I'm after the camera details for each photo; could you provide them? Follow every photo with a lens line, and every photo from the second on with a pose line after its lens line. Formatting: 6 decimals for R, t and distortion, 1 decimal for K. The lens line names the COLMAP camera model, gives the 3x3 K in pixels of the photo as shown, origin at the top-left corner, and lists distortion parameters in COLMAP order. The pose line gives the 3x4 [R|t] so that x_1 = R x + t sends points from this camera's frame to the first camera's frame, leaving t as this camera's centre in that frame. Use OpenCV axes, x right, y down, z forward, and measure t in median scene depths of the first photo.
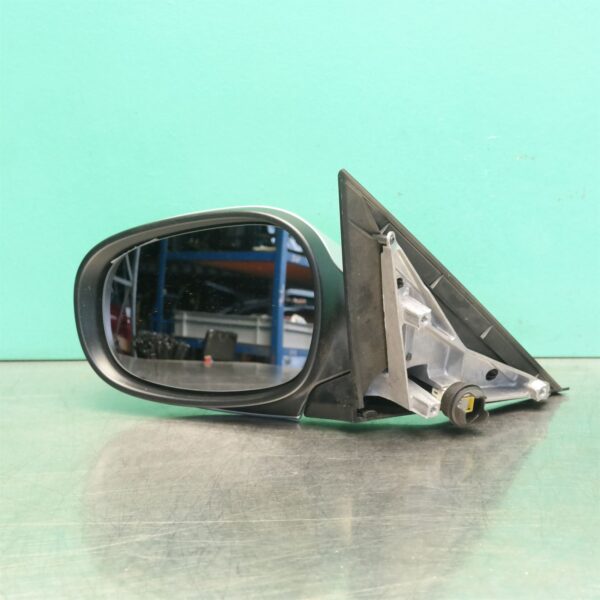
lens RADIAL K [[1887.8, 0, 302.4], [0, 1887.8, 299.4], [0, 0, 1]] dist [0.207650, 0.000000]
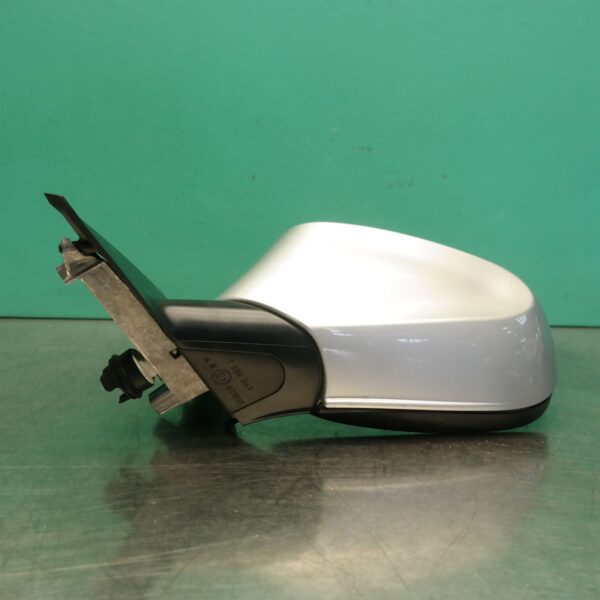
lens RADIAL K [[1112.6, 0, 297.4], [0, 1112.6, 299.9], [0, 0, 1]] dist [-0.073658, 0.000000]
pose [[0.997644, 0.021664, 0.065087, 0.049909], [-0.020435, 0.999601, -0.019493, 0.043577], [-0.065483, 0.018117, 0.997689, 0.455367]]
